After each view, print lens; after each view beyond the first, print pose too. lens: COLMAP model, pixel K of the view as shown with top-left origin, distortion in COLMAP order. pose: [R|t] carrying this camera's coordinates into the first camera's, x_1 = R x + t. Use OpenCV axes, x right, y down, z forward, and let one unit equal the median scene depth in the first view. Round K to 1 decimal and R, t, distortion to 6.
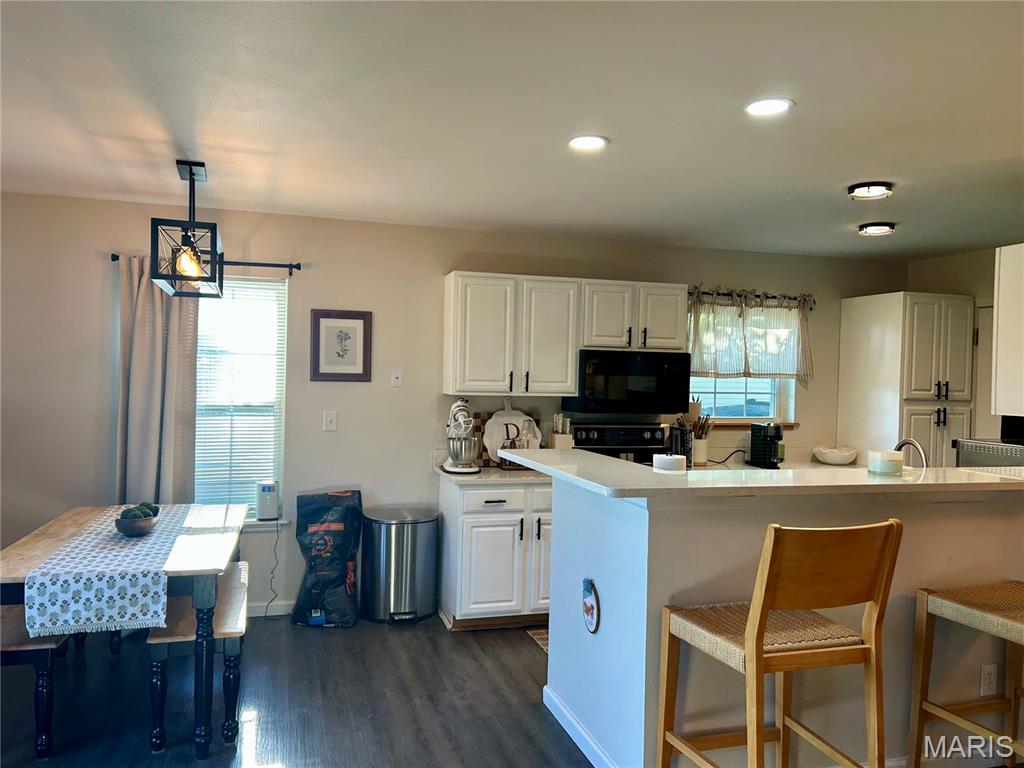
lens RADIAL K [[763.5, 0, 517.8], [0, 763.5, 385.6], [0, 0, 1]] dist [0.075363, -0.106232]
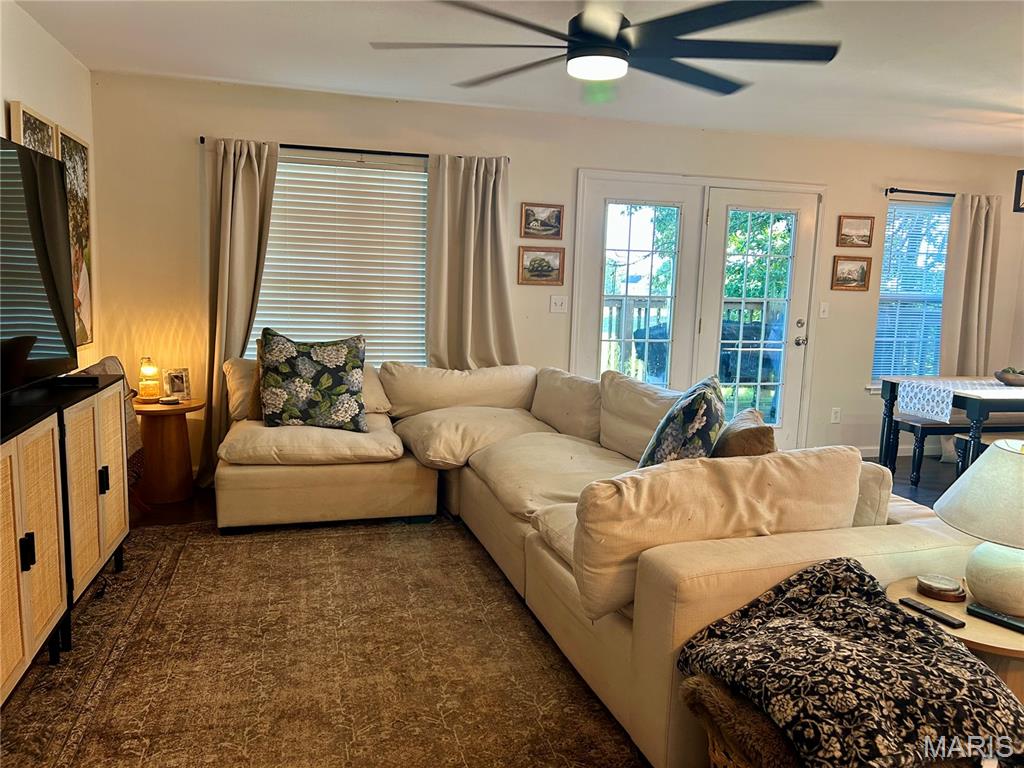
lens RADIAL K [[763.5, 0, 517.8], [0, 763.5, 385.6], [0, 0, 1]] dist [0.075363, -0.106232]
pose [[-0.026429, 0.117704, -0.992697, 0.714724], [-0.047539, 0.991772, 0.118860, 0.042698], [0.998520, 0.050333, -0.020616, 0.052248]]
